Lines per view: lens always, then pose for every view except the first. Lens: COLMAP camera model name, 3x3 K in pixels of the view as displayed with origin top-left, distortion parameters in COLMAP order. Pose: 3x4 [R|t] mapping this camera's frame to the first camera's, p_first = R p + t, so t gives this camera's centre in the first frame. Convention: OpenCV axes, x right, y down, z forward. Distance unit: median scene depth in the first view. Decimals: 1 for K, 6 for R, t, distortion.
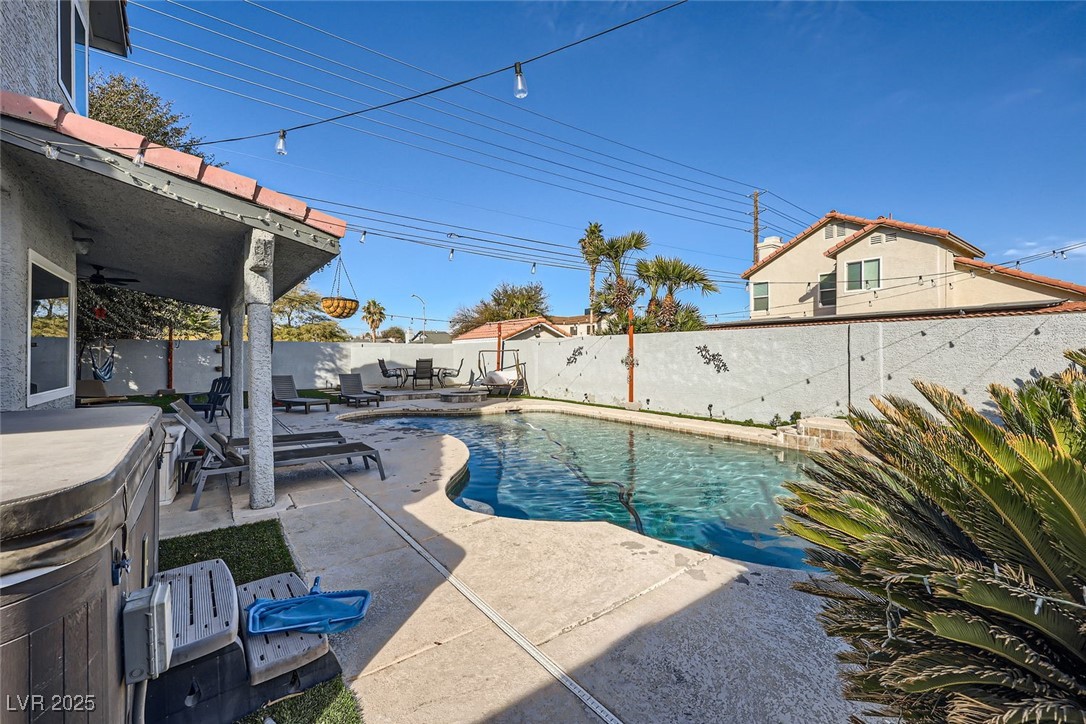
lens RADIAL K [[442.3, 0, 539.4], [0, 442.3, 355.2], [0, 0, 1]] dist [0.001243, -0.000322]
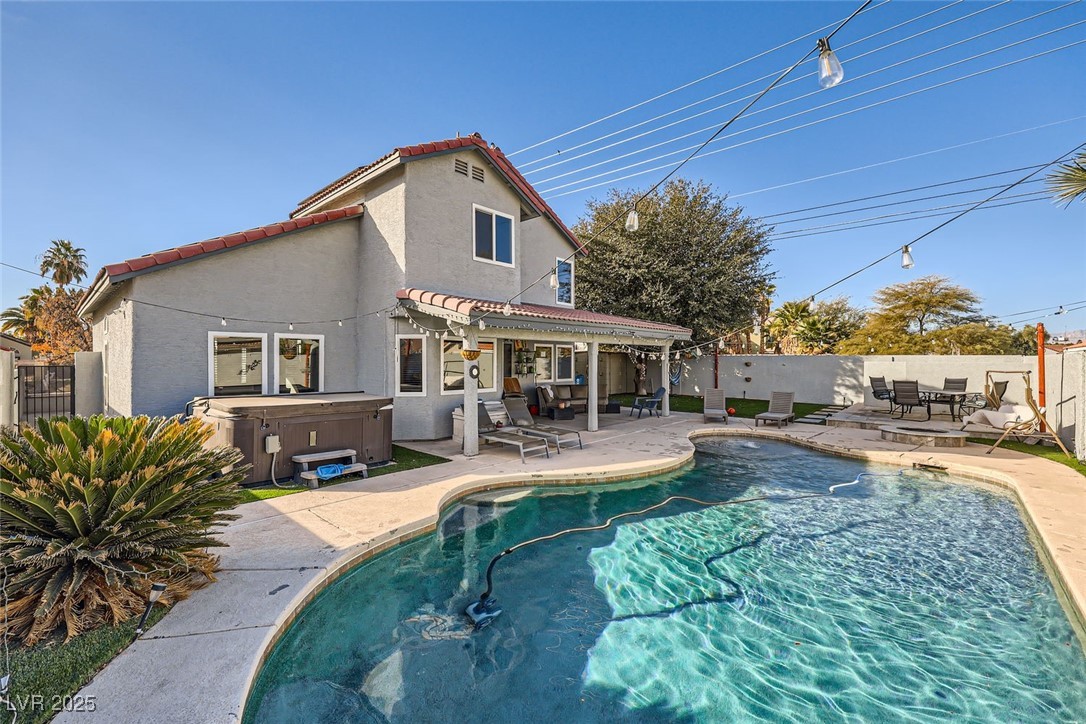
lens RADIAL K [[442.3, 0, 545.7], [0, 442.3, 363.9], [0, 0, 1]] dist [0.001243, -0.000322]
pose [[0.211464, 0.009862, -0.977336, 0.294126], [-0.005182, 0.999946, 0.008969, -0.018413], [0.977372, 0.003168, 0.211503, 0.198426]]
